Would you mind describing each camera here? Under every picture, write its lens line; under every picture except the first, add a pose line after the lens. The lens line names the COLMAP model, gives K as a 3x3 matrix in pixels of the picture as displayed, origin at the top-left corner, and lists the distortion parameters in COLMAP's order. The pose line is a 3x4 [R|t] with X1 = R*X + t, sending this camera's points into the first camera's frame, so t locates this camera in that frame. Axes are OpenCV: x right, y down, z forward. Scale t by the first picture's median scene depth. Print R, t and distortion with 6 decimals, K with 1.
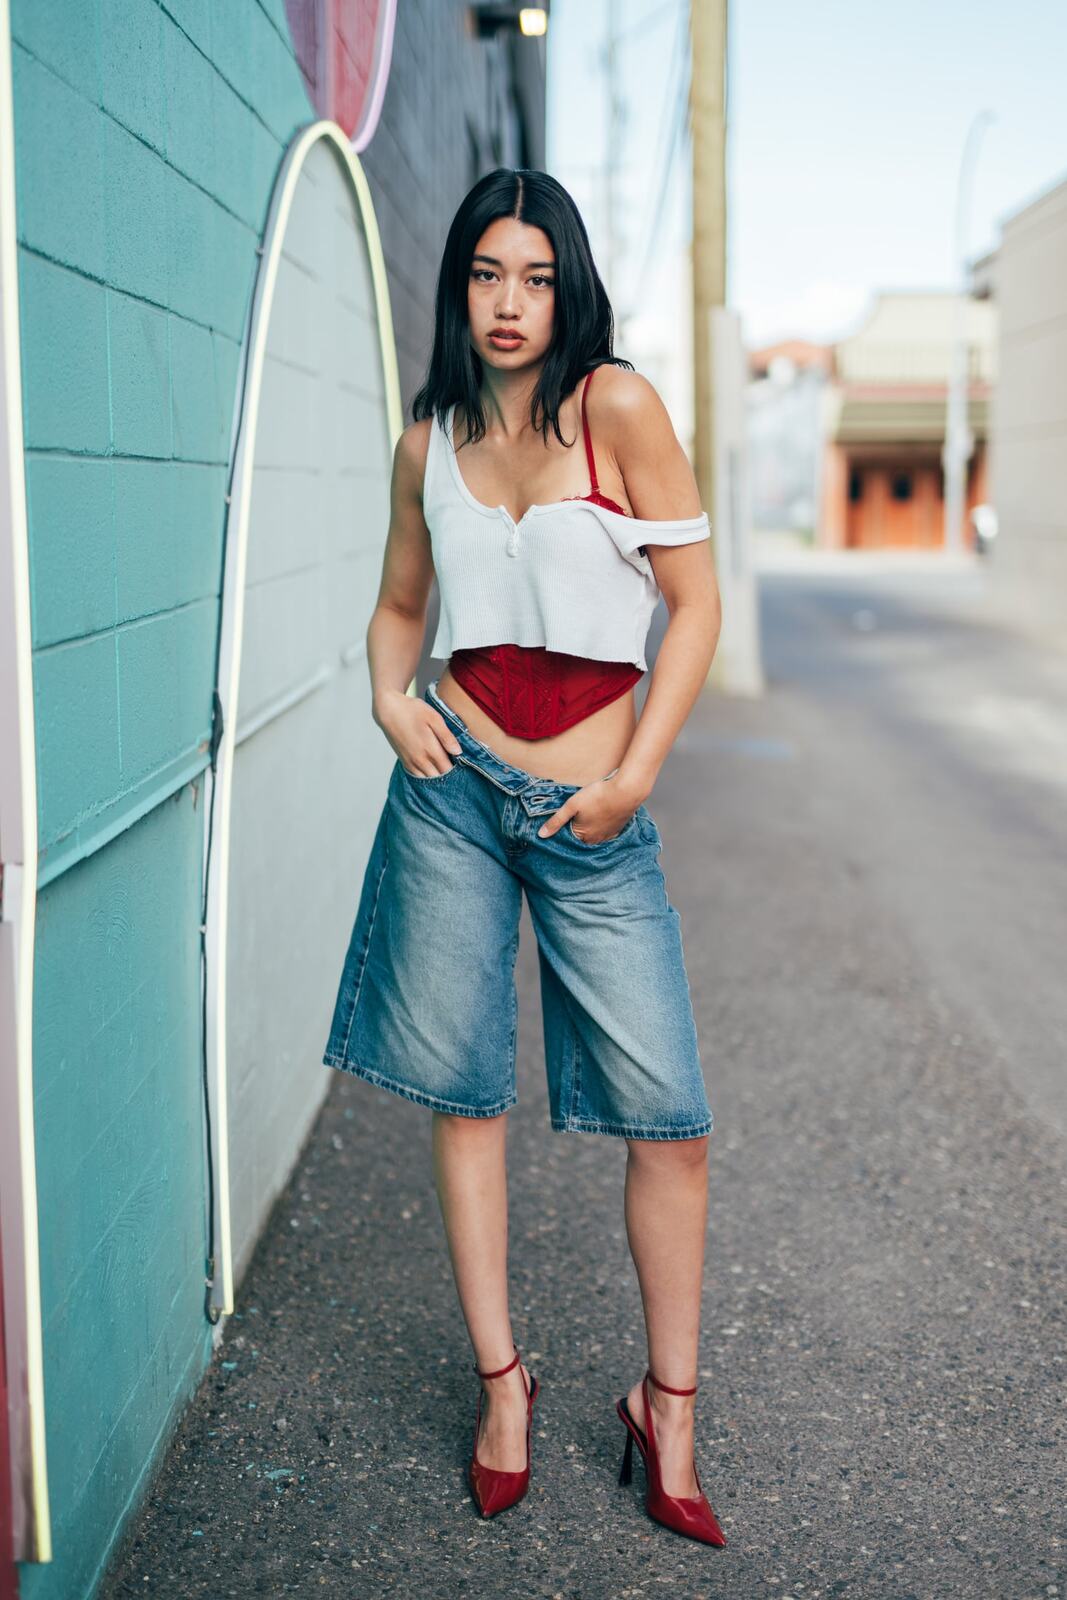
lens RADIAL K [[2184.9, 0, 516.7], [0, 2184.9, 796.1], [0, 0, 1]] dist [0.004173, 0.035911]
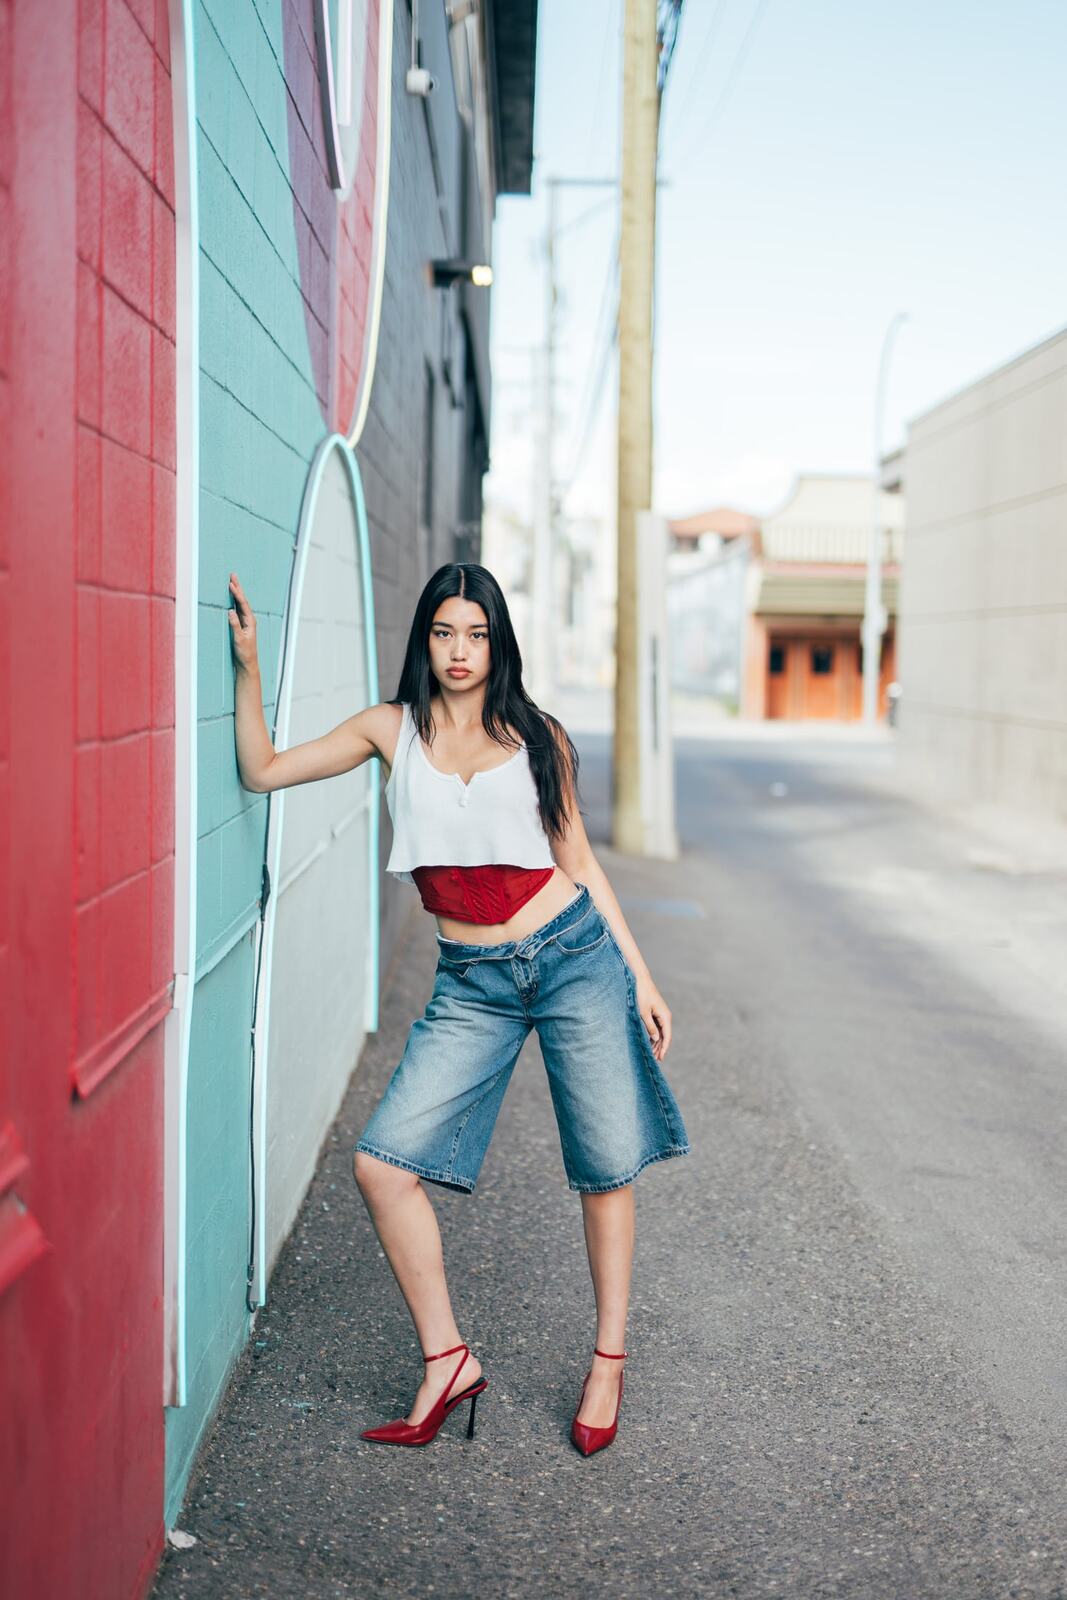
lens RADIAL K [[2199.5, 0, 519.9], [0, 2199.5, 797.6], [0, 0, 1]] dist [0.006132, 0.013013]
pose [[0.999236, 0.020270, 0.033414, -0.016555], [-0.017890, 0.997384, -0.070039, 0.005348], [-0.034746, 0.069388, 0.996984, -0.369421]]
